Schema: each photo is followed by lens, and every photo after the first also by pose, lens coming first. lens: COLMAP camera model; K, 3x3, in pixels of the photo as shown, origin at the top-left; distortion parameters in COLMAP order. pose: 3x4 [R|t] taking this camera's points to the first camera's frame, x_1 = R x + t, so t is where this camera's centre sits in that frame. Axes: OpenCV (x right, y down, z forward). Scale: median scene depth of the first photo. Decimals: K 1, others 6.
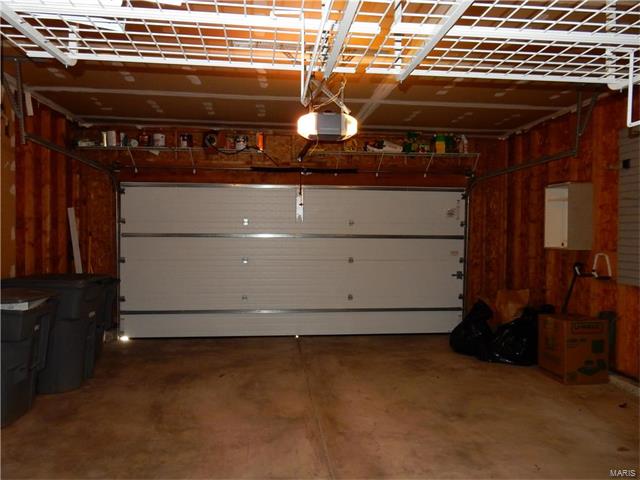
lens RADIAL K [[473.7, 0, 320.0], [0, 473.7, 240.0], [0, 0, 1]] dist [-0.005548, -0.002706]
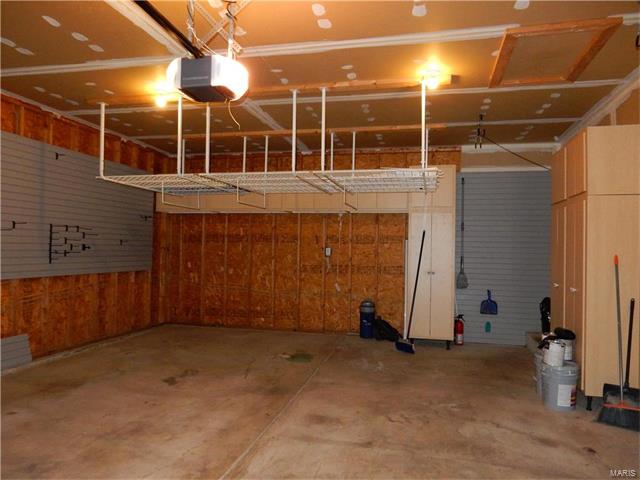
lens RADIAL K [[473.7, 0, 320.0], [0, 473.7, 240.0], [0, 0, 1]] dist [-0.005548, -0.002706]
pose [[-0.942131, -0.020888, 0.334593, -0.450468], [-0.021980, 0.999758, 0.000521, 0.001773], [-0.334523, -0.006863, -0.942363, 1.859012]]
